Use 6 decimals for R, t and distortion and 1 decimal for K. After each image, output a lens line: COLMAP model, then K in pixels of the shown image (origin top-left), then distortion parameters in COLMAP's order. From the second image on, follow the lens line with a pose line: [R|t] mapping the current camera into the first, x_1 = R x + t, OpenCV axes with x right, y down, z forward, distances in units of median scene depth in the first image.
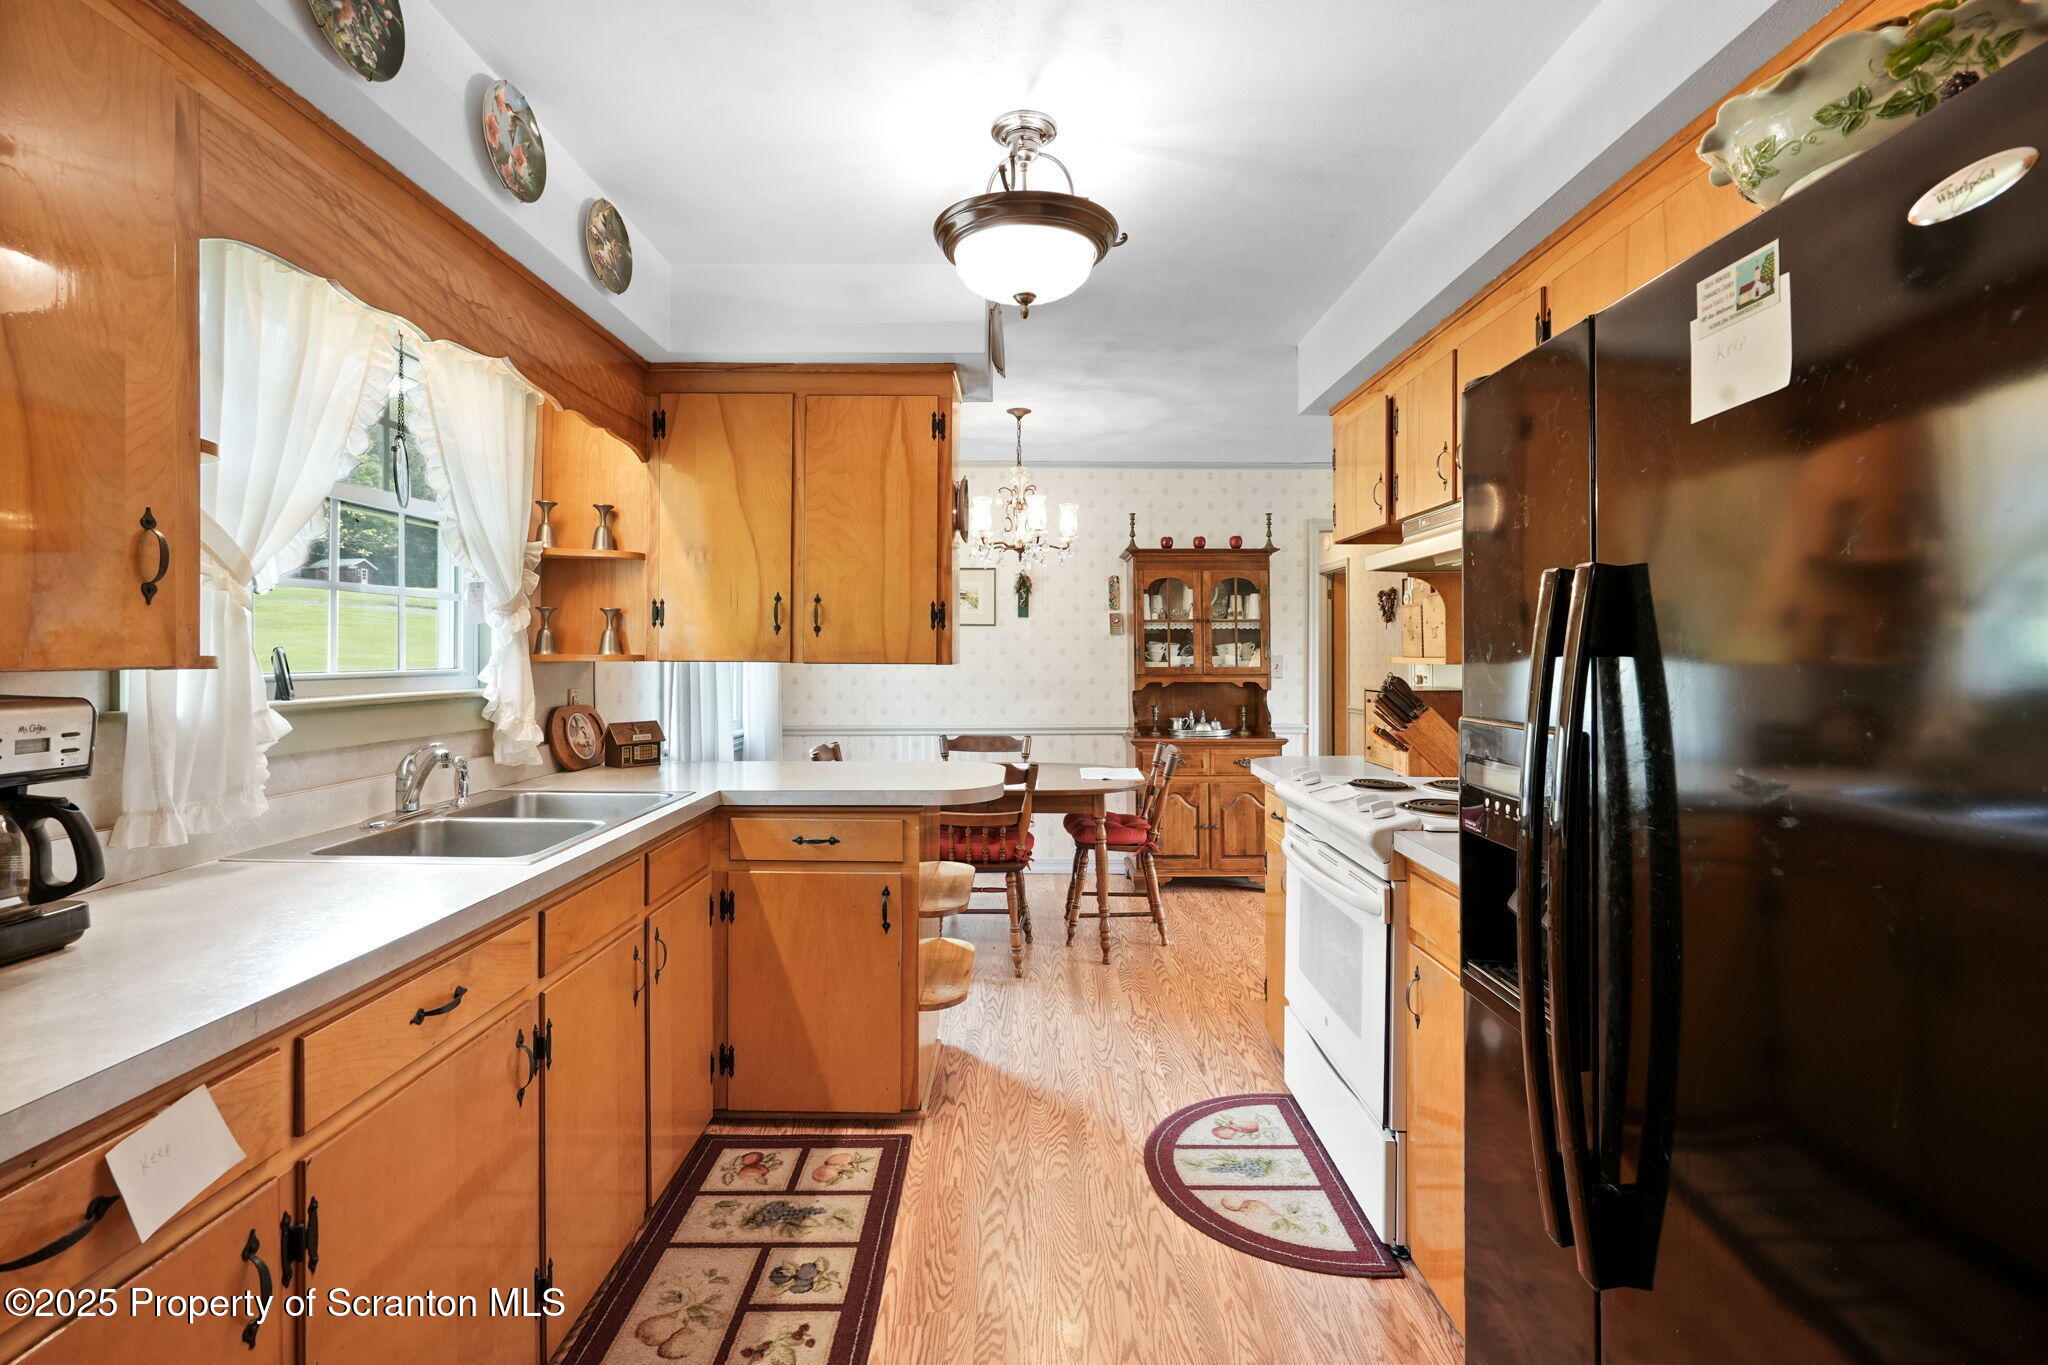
lens RADIAL K [[954.5, 0, 1023.0], [0, 954.5, 669.0], [0, 0, 1]] dist [-0.000032, 0.000164]
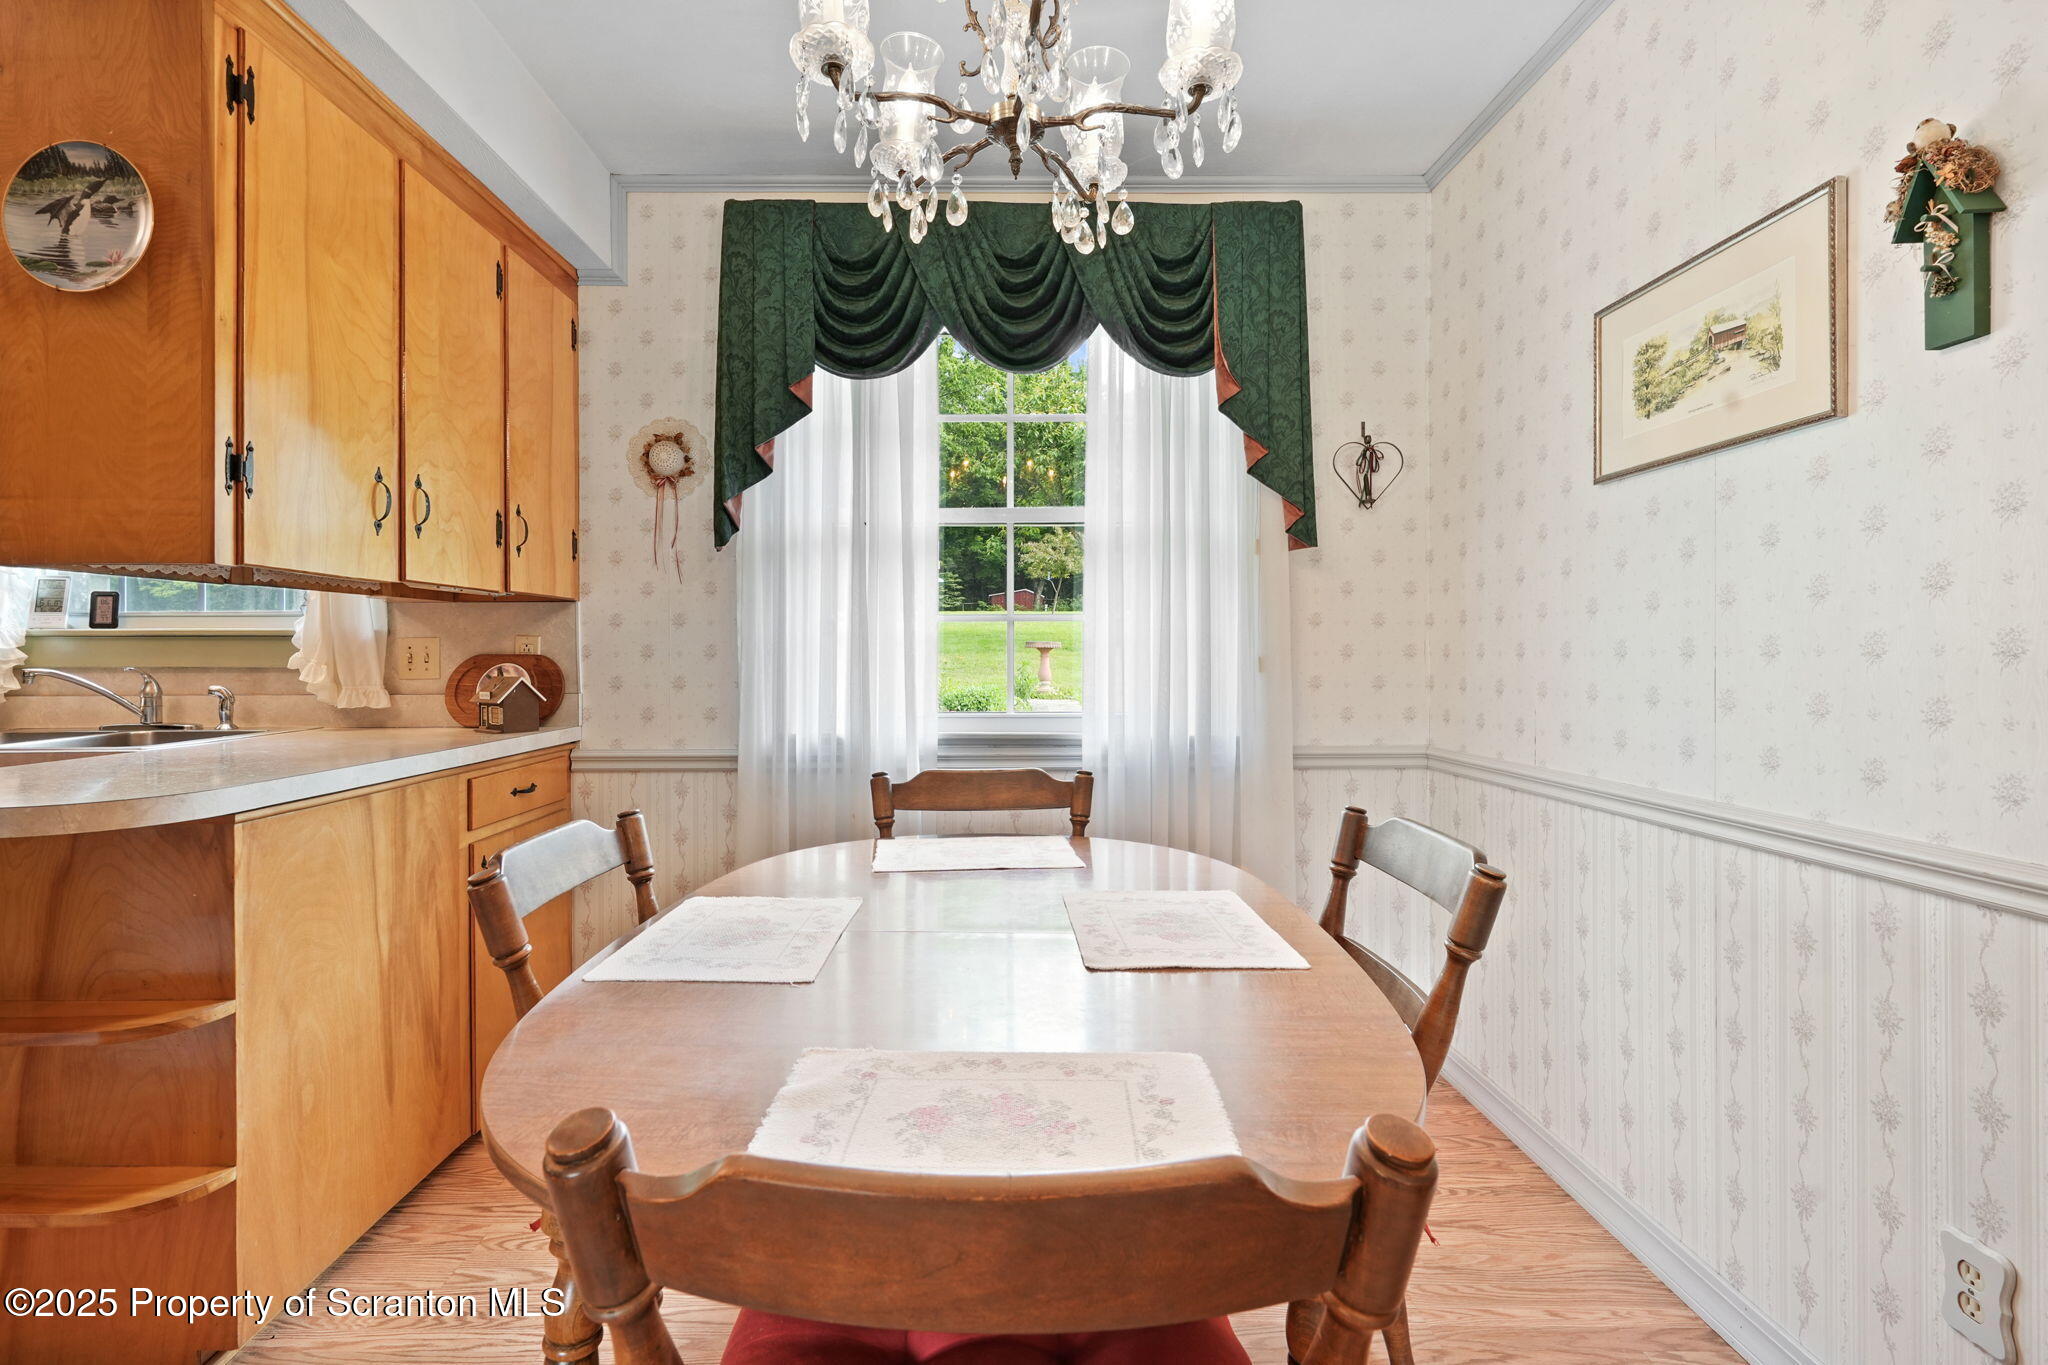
lens RADIAL K [[954.5, 0, 1023.0], [0, 954.5, 669.0], [0, 0, 1]] dist [-0.000032, 0.000164]
pose [[0.020906, 0.010839, -0.999723, 0.889055], [-0.012505, 0.999866, 0.010579, 0.088487], [0.999703, 0.012280, 0.021038, 3.197806]]
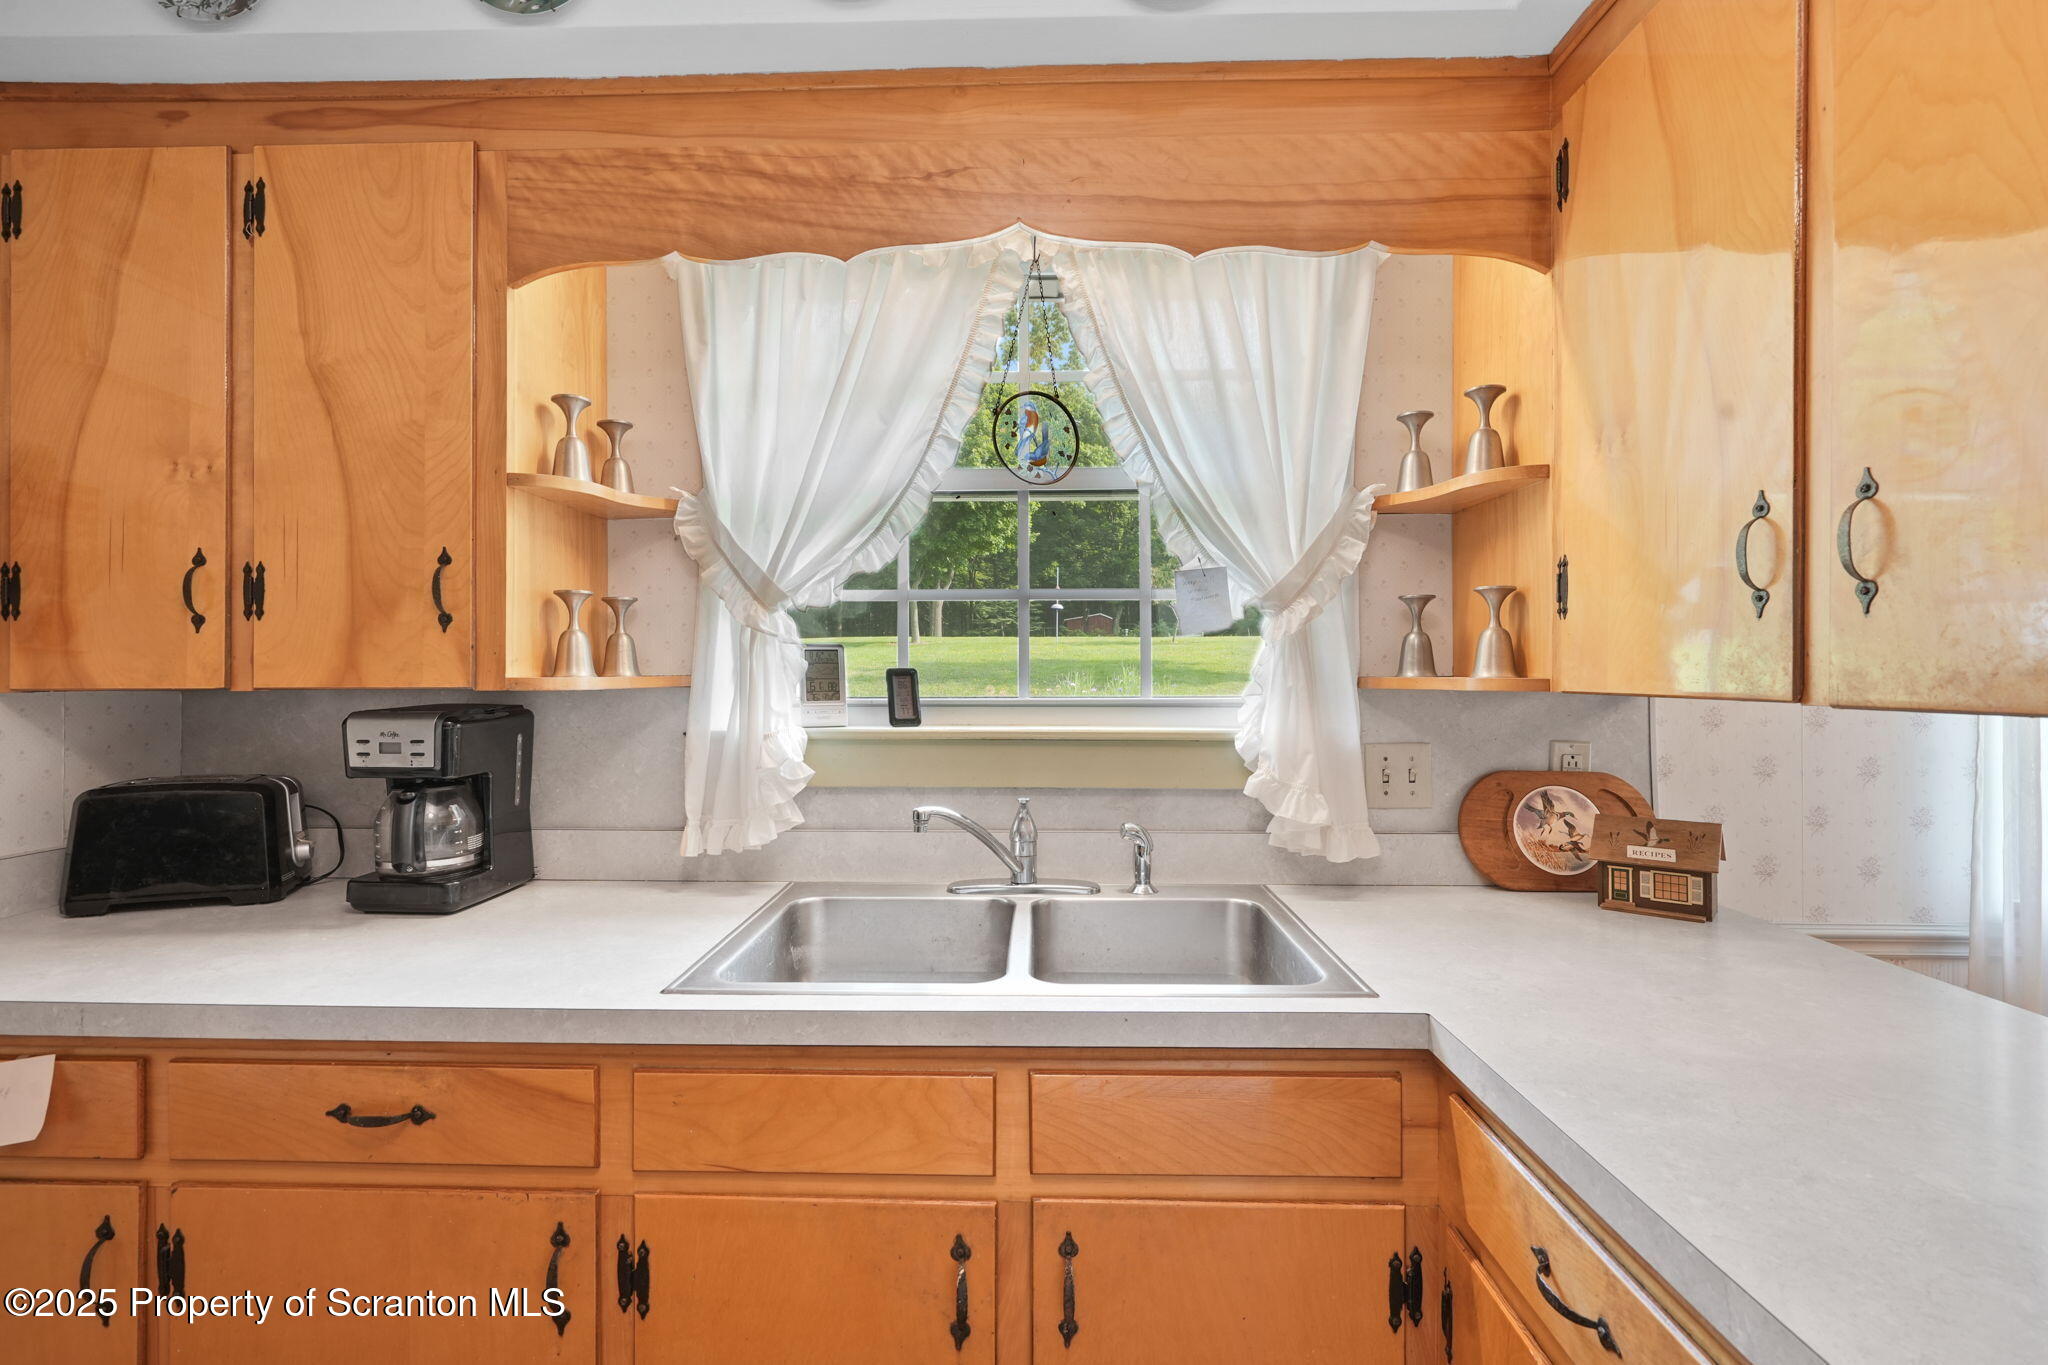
lens RADIAL K [[954.5, 0, 1023.0], [0, 954.5, 669.0], [0, 0, 1]] dist [-0.000032, 0.000164]
pose [[-0.032335, -0.000613, -0.999477, 0.172542], [-0.015227, 0.999884, -0.000120, -0.030702], [0.999361, 0.015215, -0.032341, 1.535385]]
